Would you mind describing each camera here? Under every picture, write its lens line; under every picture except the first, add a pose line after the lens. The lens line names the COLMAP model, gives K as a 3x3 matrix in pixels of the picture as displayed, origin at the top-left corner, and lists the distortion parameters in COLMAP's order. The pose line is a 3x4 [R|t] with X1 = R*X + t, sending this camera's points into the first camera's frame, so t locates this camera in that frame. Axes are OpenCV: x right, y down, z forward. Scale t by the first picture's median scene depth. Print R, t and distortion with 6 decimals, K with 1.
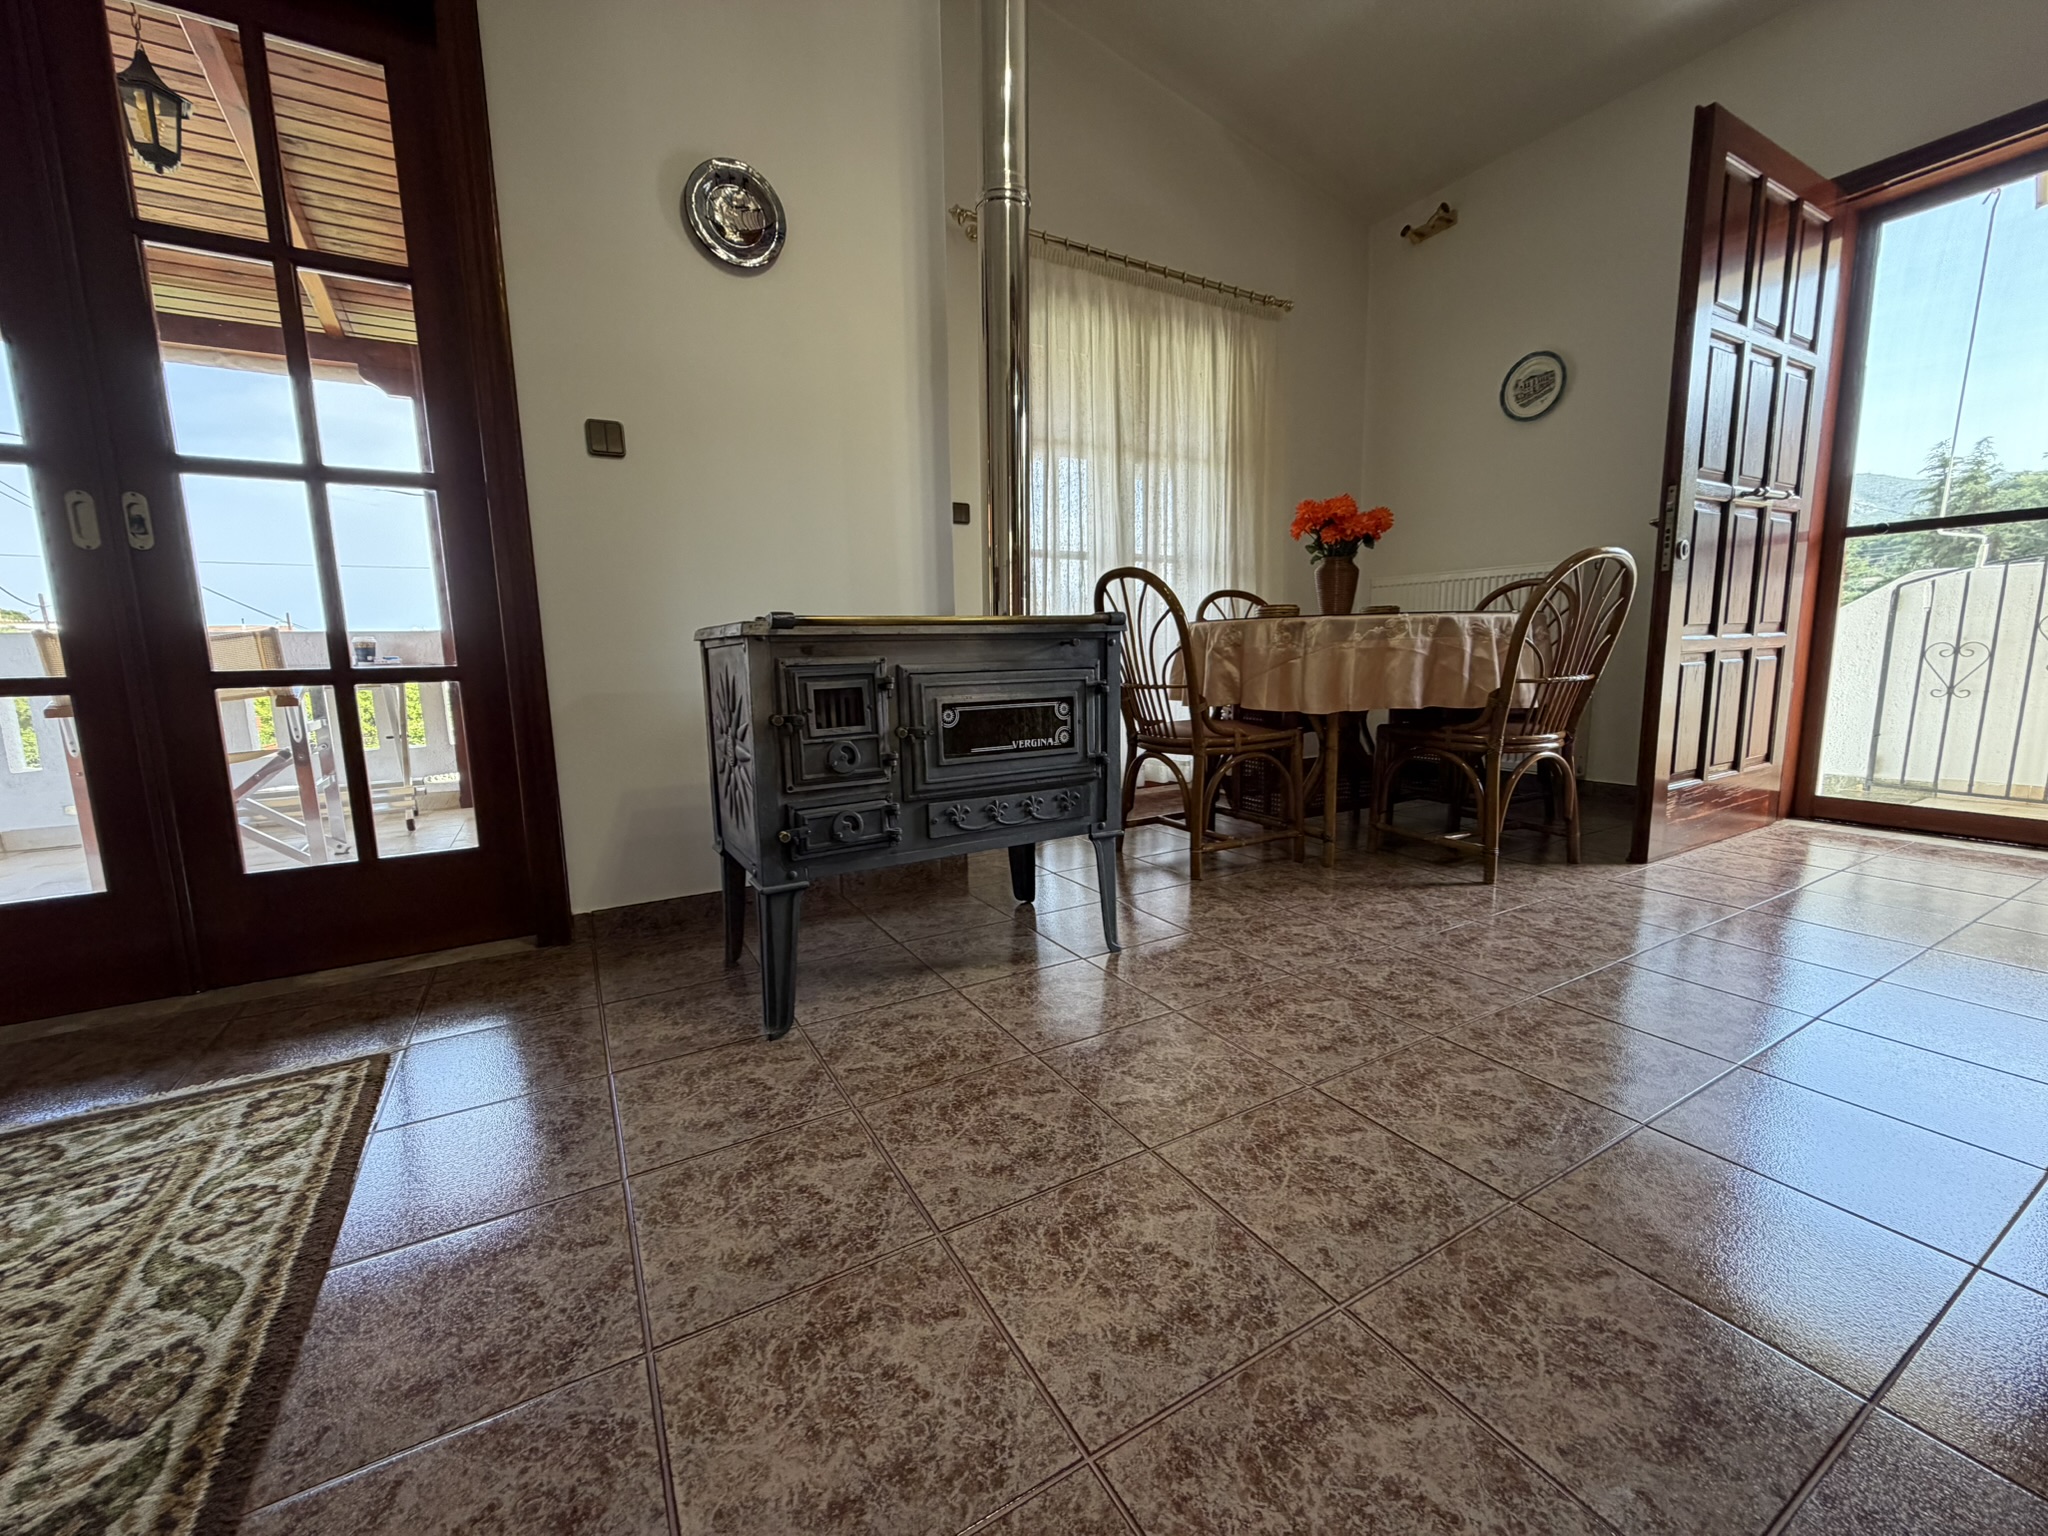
lens RADIAL K [[816.8, 0, 1014.5], [0, 816.8, 772.2], [0, 0, 1]] dist [0.002819, -0.000279]
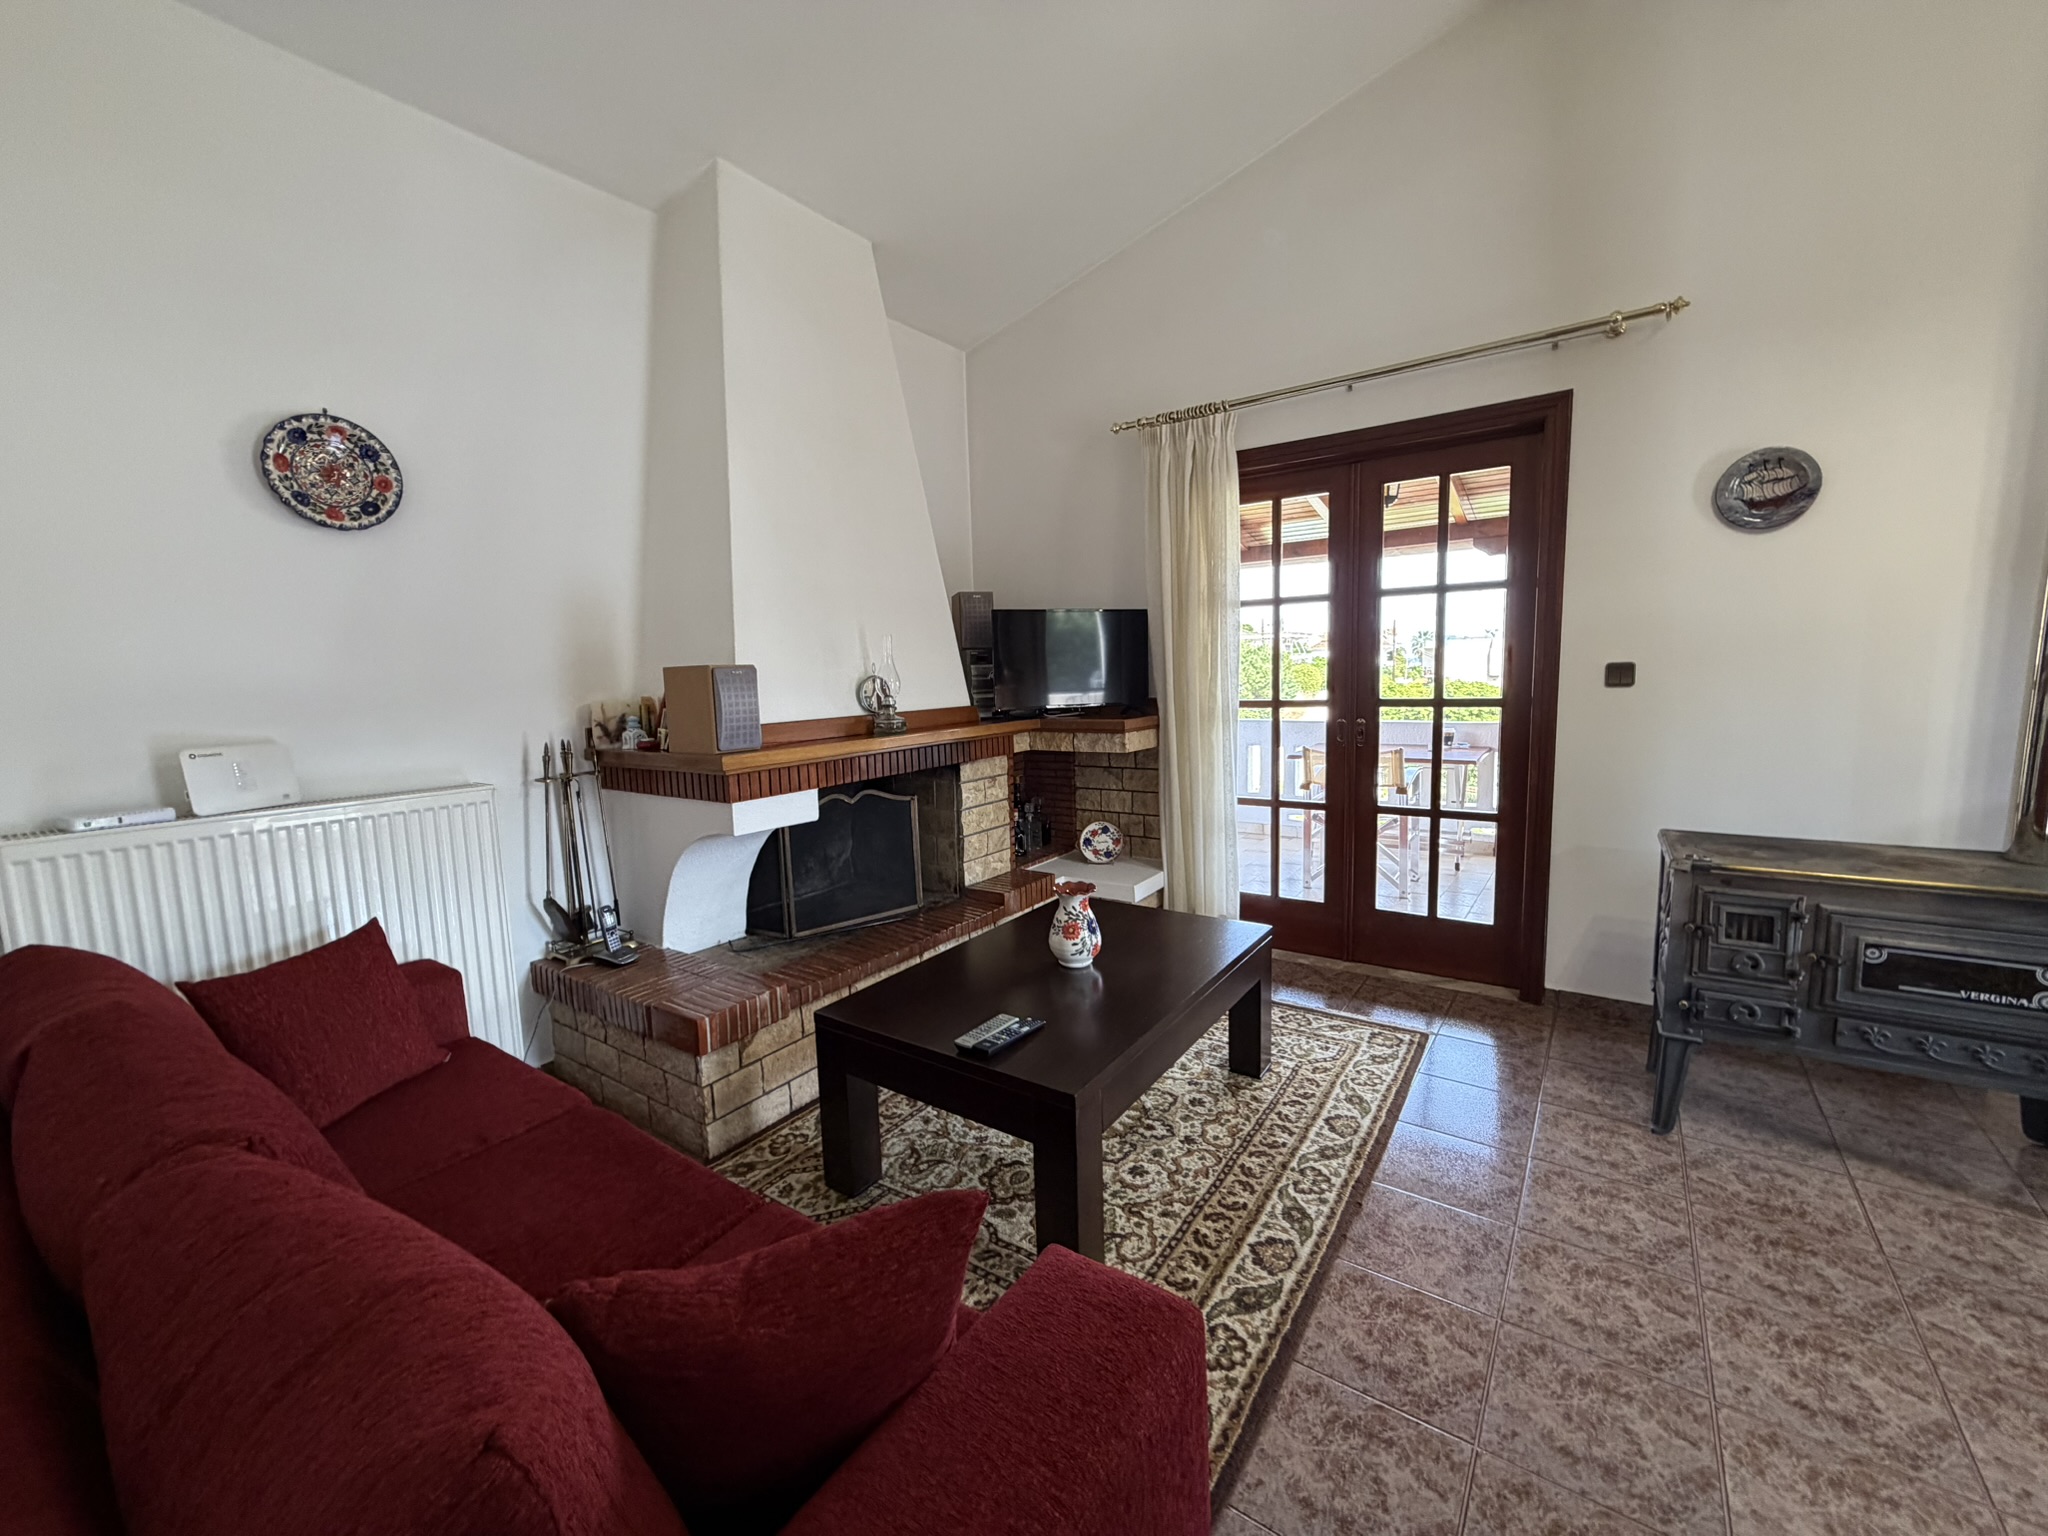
lens RADIAL K [[816.8, 0, 1017.4], [0, 816.8, 763.6], [0, 0, 1]] dist [0.002819, -0.000279]
pose [[0.413823, 0.116031, -0.902933, 0.485935], [-0.109410, 0.990994, 0.077203, -0.322164], [0.903759, 0.066841, 0.422791, -0.712189]]
